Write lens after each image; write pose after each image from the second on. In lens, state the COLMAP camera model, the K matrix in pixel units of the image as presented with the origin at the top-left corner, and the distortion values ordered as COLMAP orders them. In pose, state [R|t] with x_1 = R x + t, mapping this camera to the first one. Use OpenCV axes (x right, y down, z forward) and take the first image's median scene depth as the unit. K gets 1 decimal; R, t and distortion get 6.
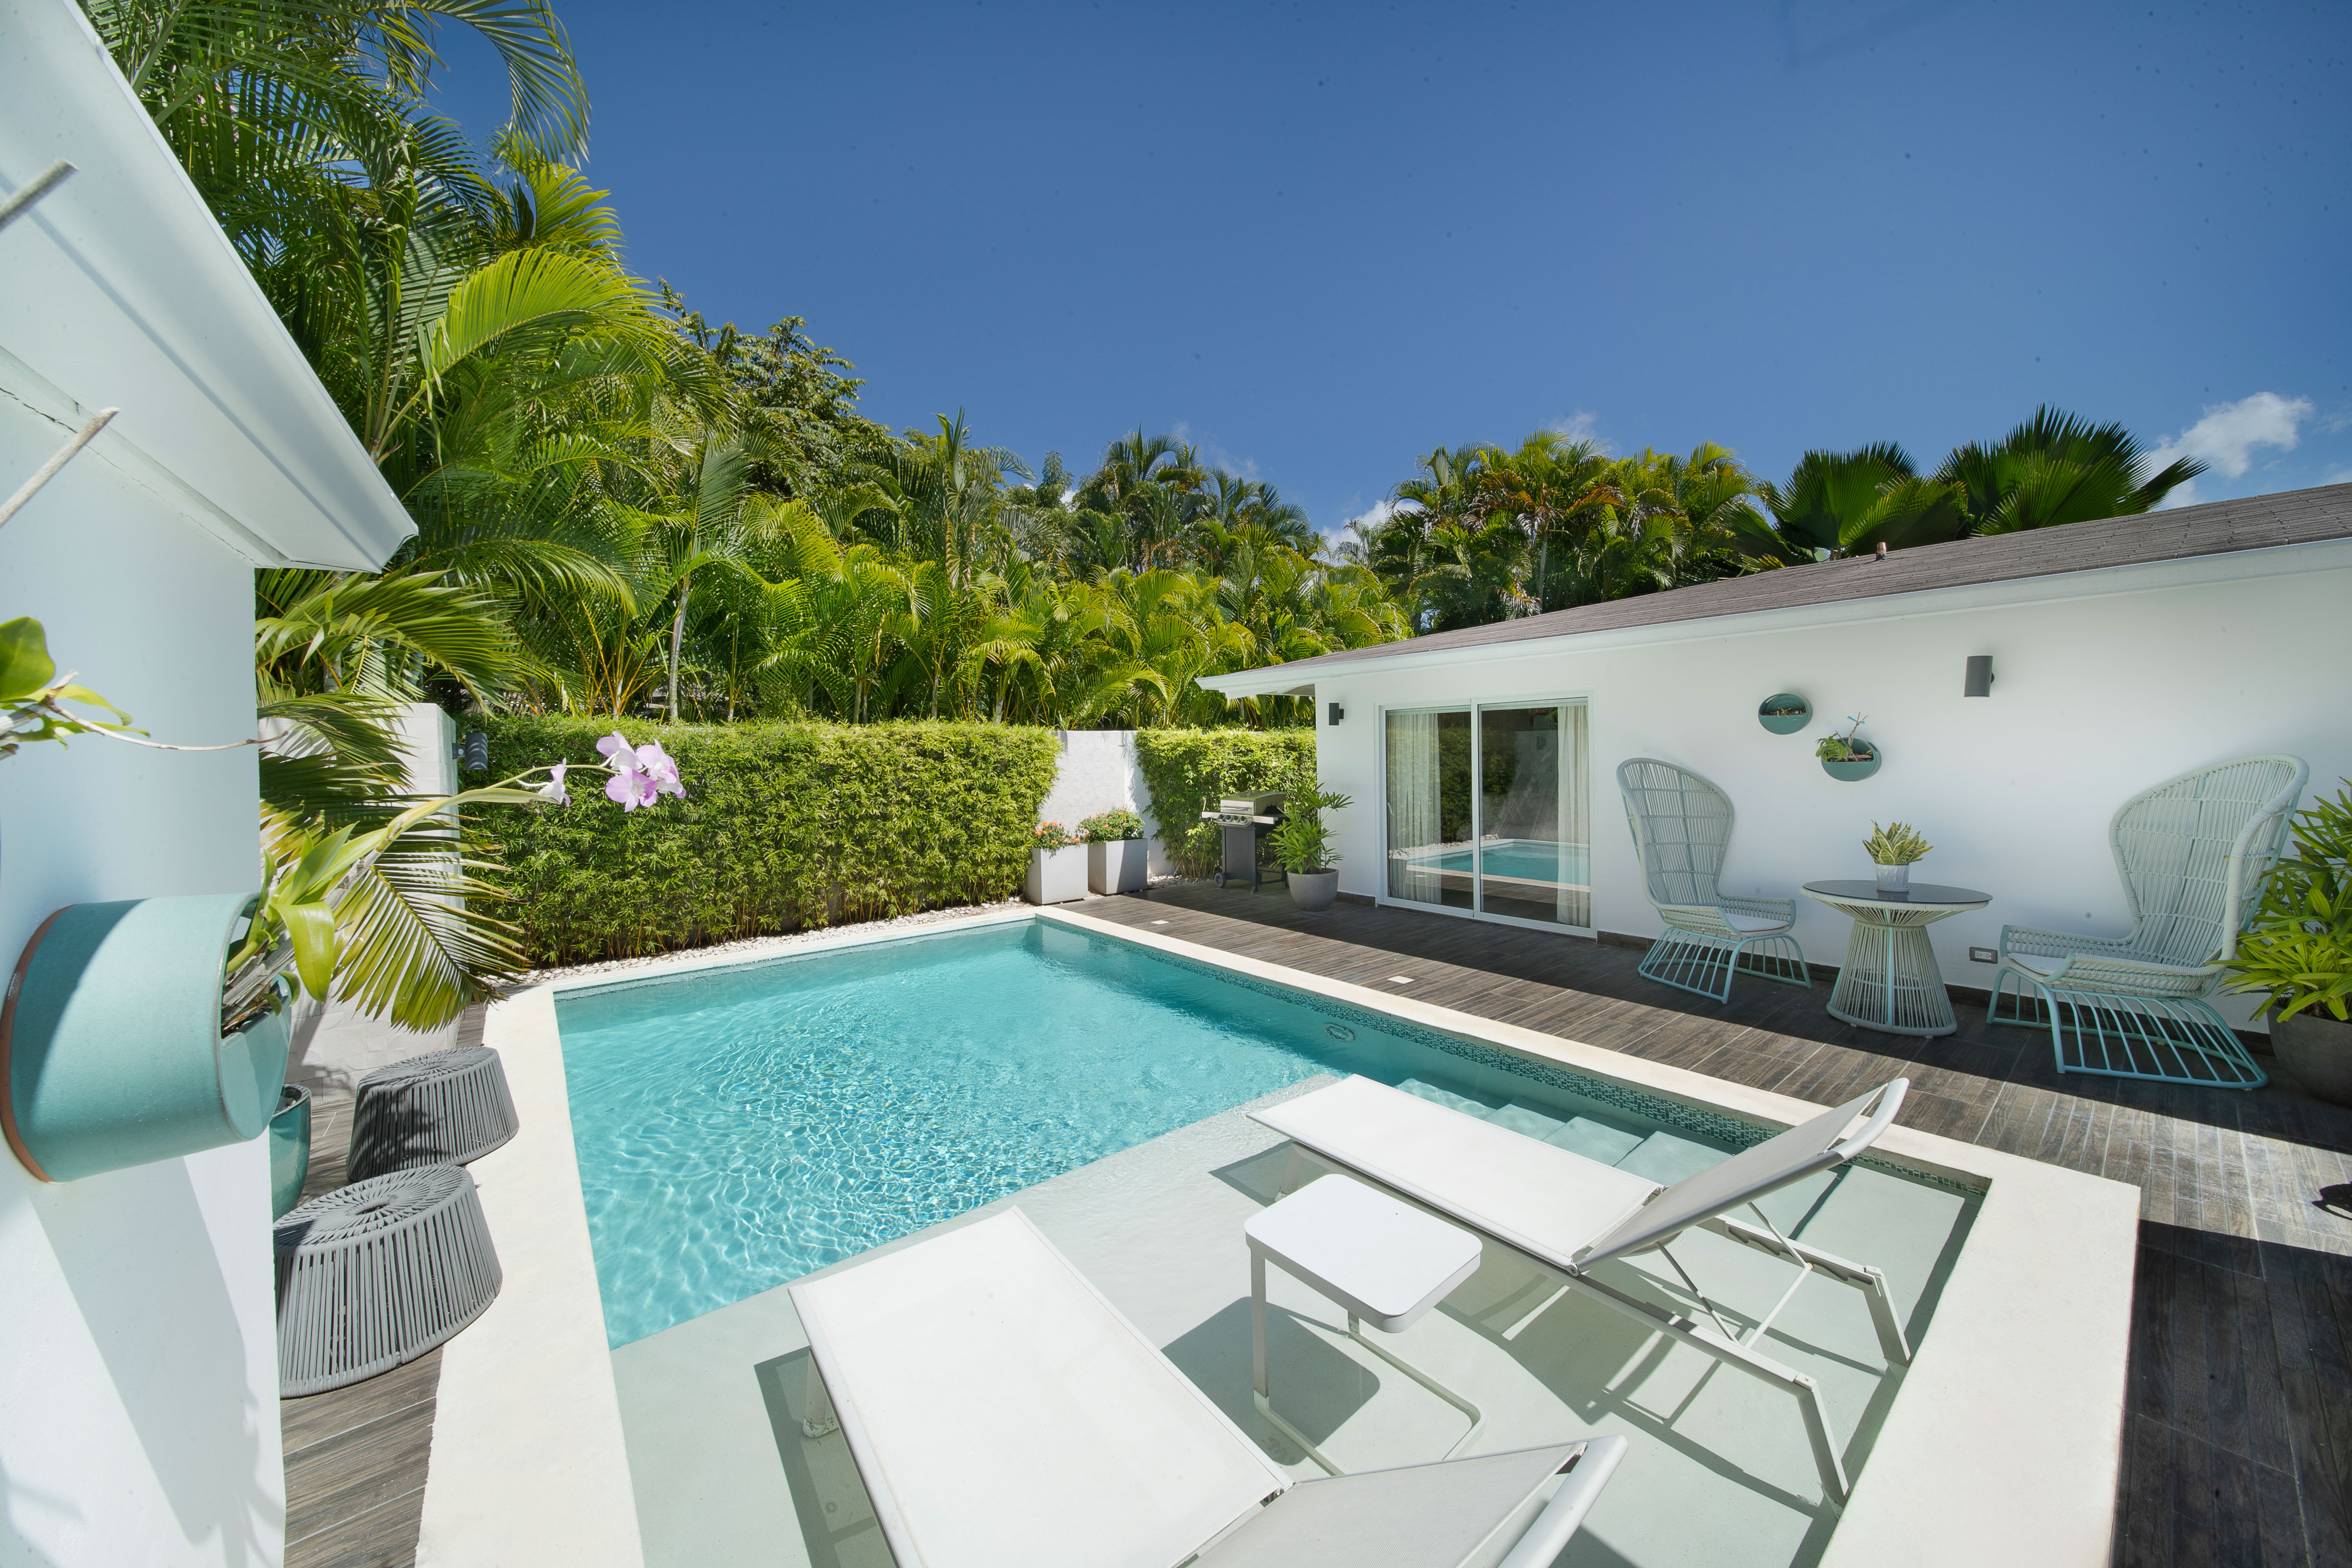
lens RADIAL K [[816.9, 0, 1177.0], [0, 816.9, 766.0], [0, 0, 1]] dist [0.000677, -0.000030]
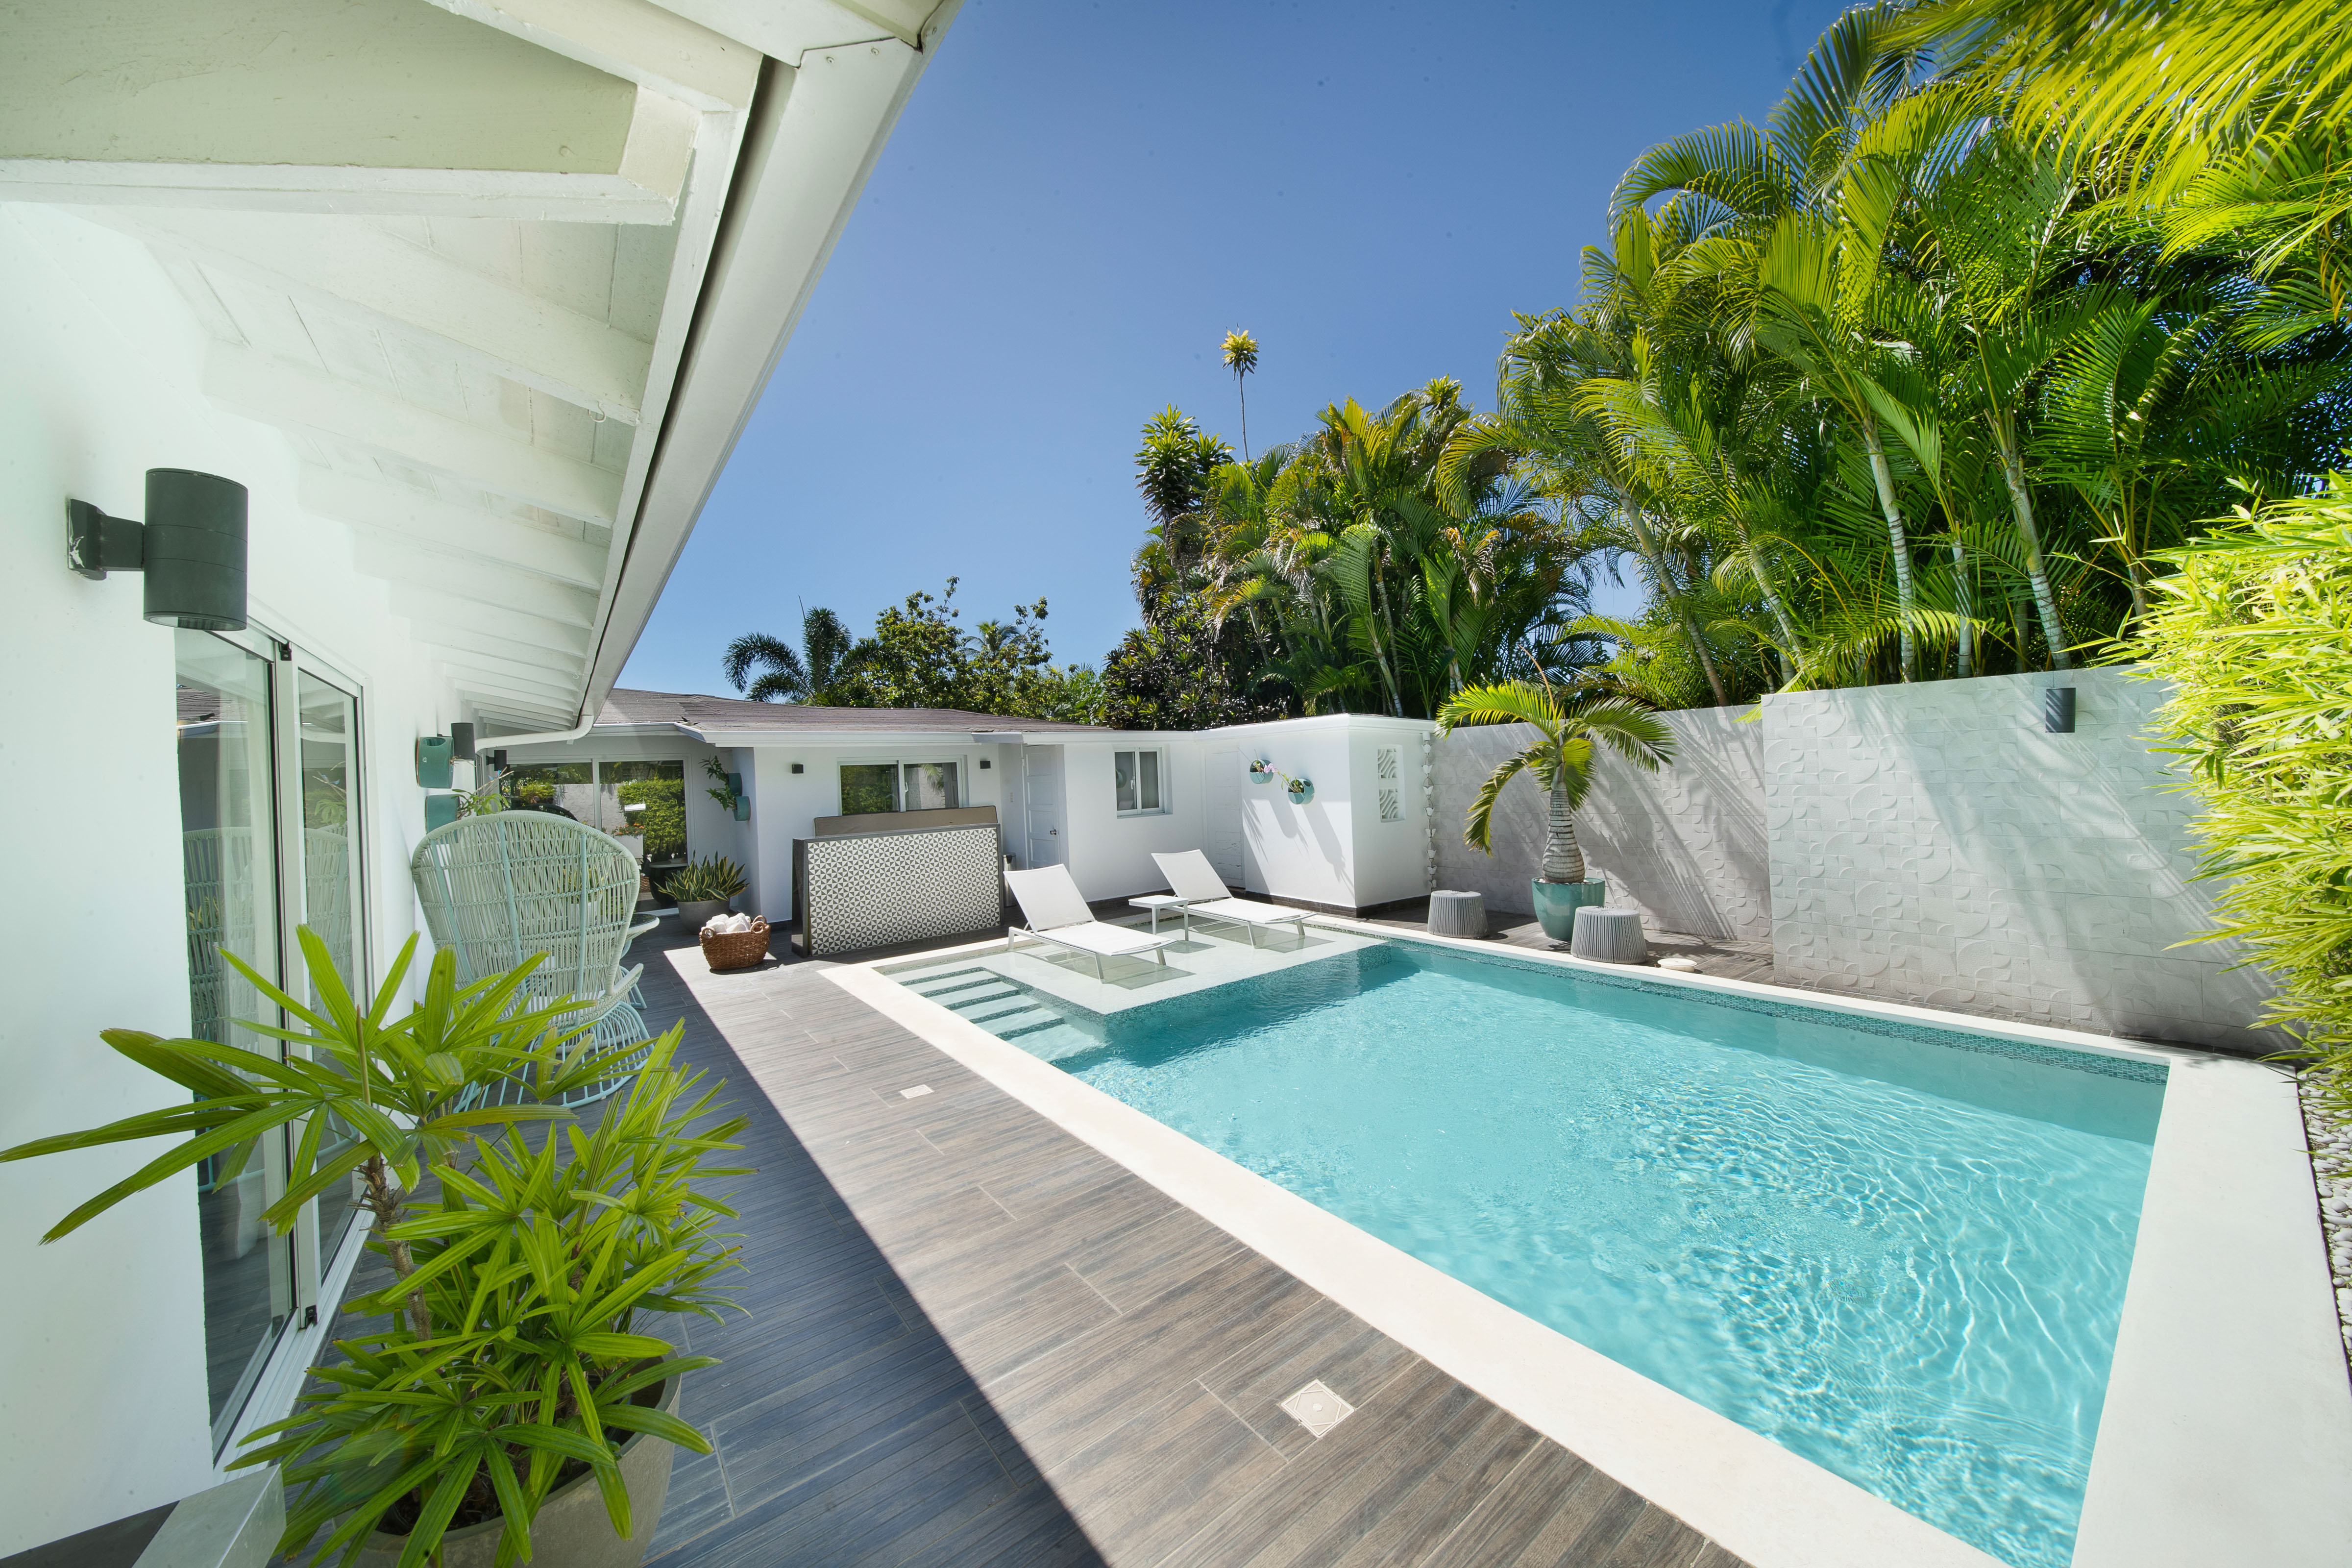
lens RADIAL K [[816.9, 0, 1177.0], [0, 816.9, 766.0], [0, 0, 1]] dist [0.000677, -0.000030]
pose [[-0.997982, 0.062148, 0.013028, 0.007721], [0.062471, 0.997707, 0.026052, -0.035071], [-0.011379, 0.026814, -0.999576, 1.353553]]
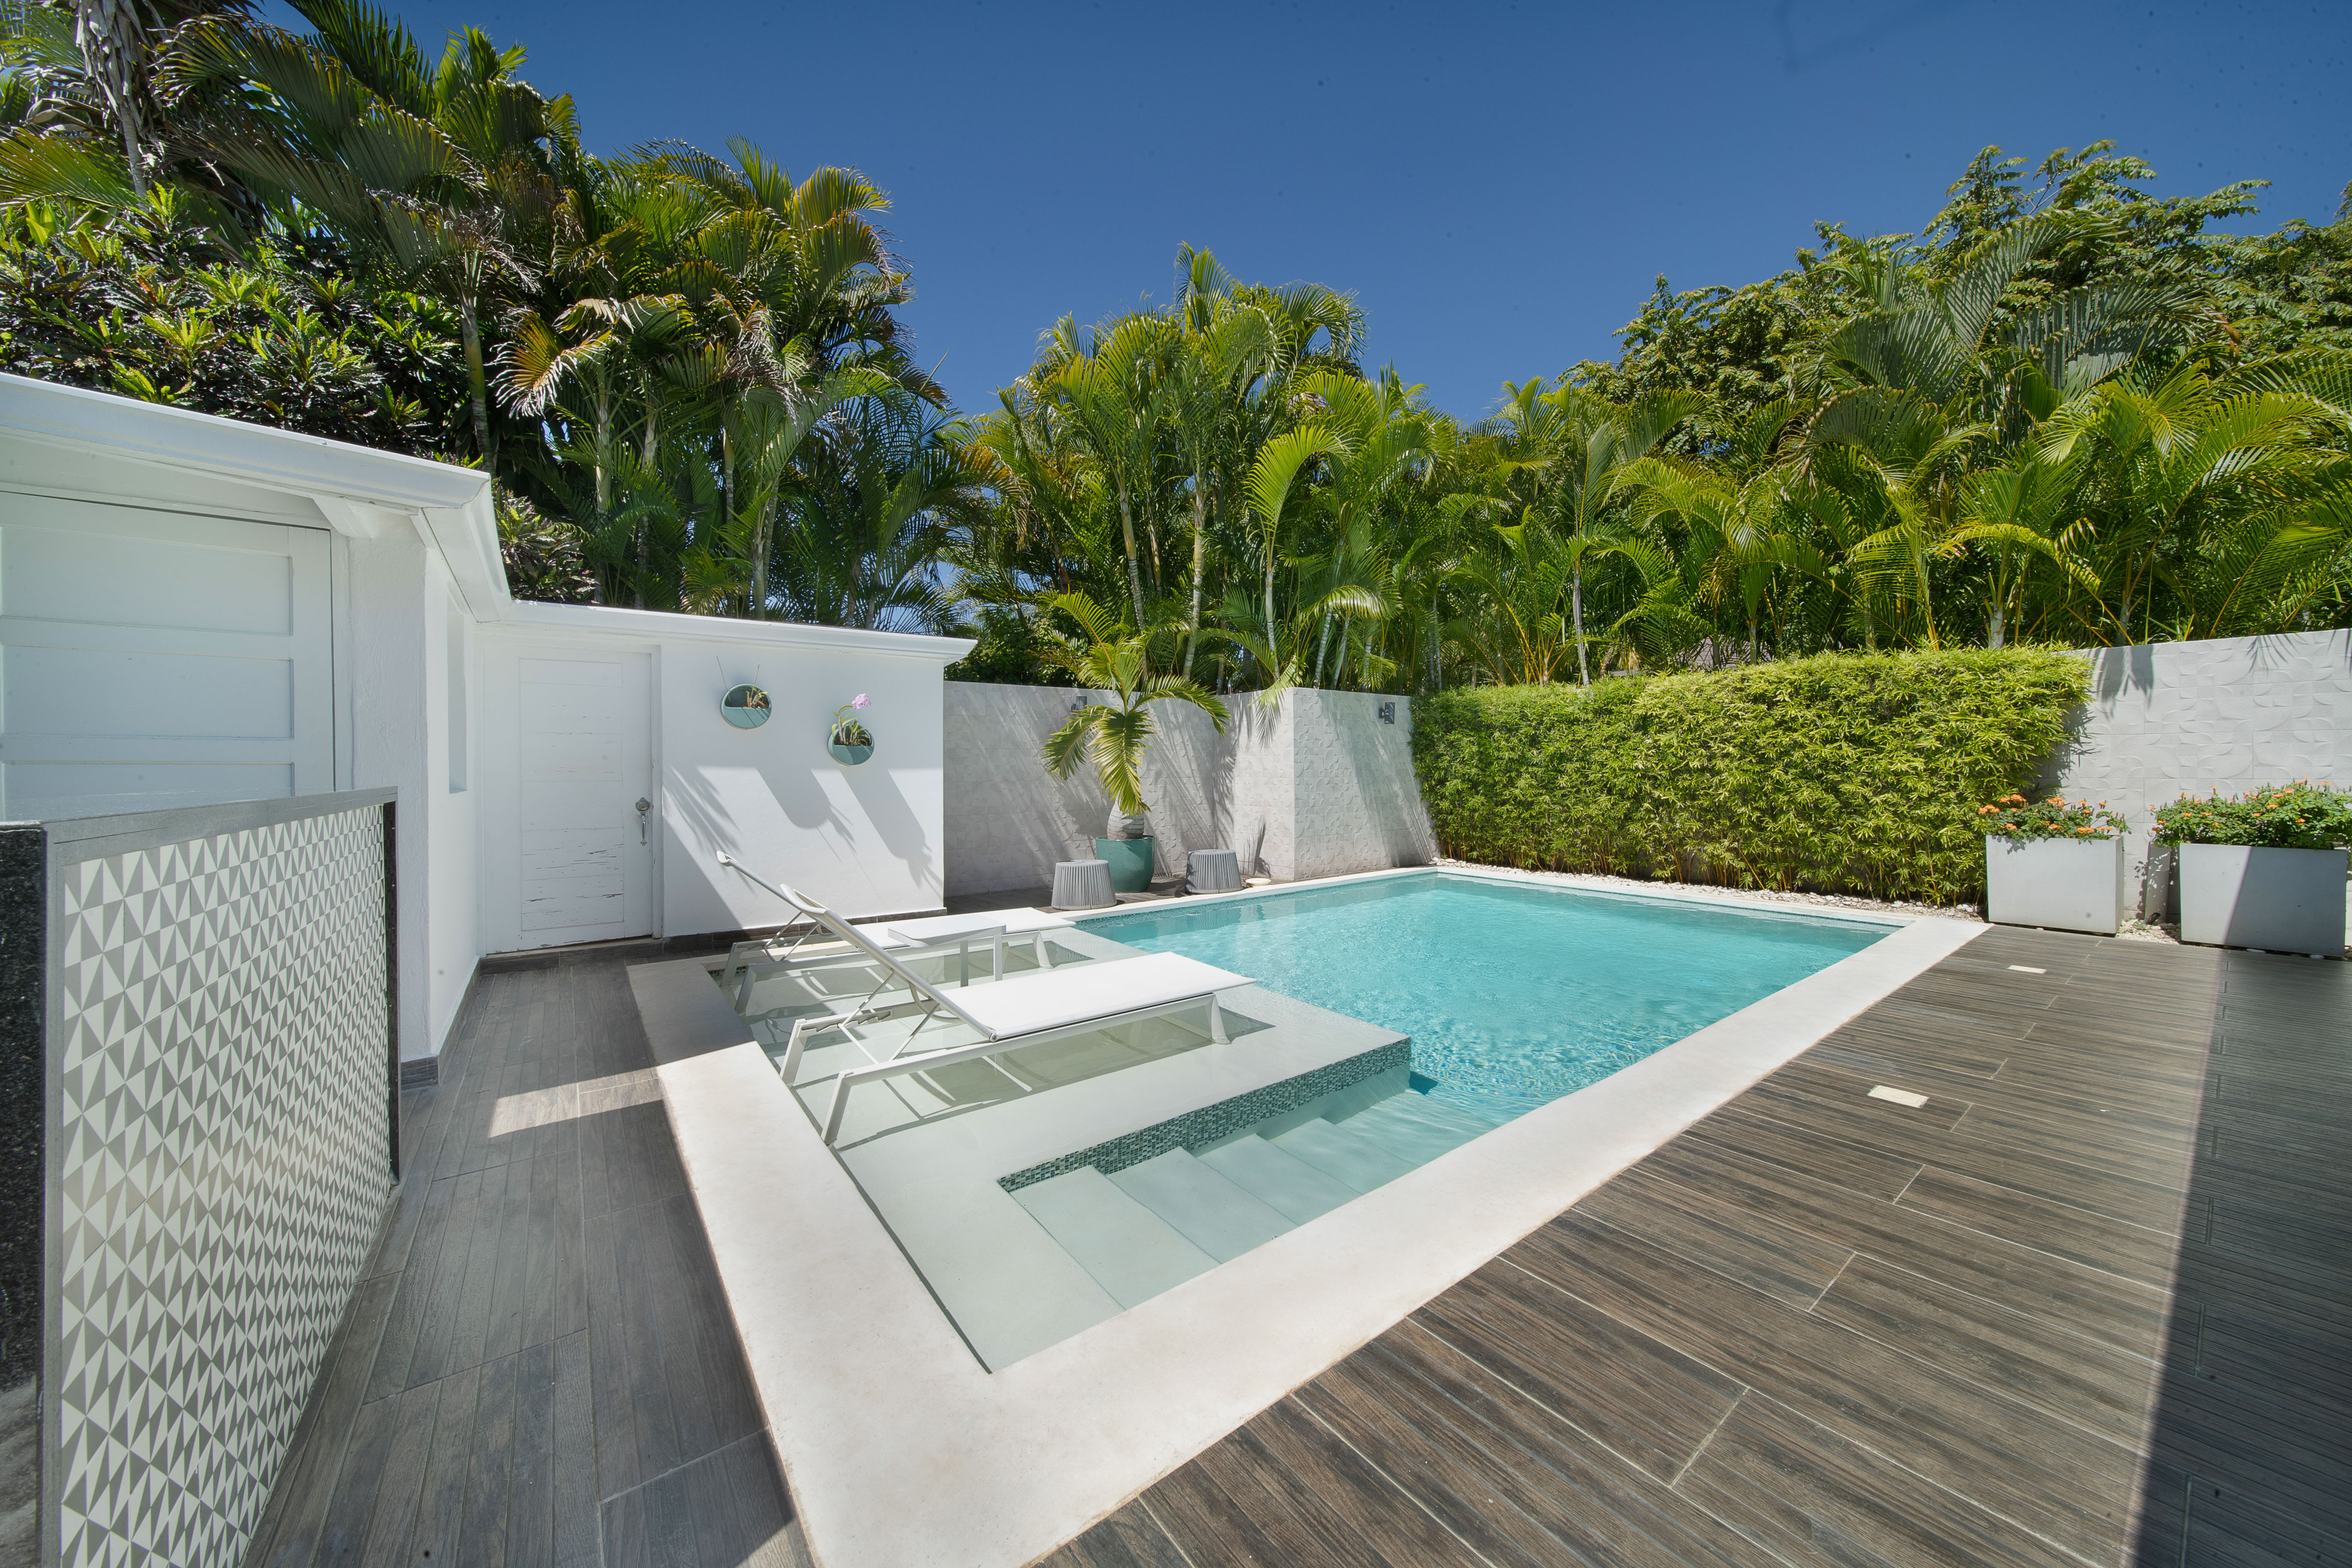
lens RADIAL K [[816.9, 0, 1177.0], [0, 816.9, 766.0], [0, 0, 1]] dist [0.000677, -0.000030]
pose [[-0.032659, 0.018971, -0.999287, 0.601218], [-0.003928, 0.999810, 0.019109, 0.044089], [0.999459, 0.004549, -0.032578, 0.454469]]
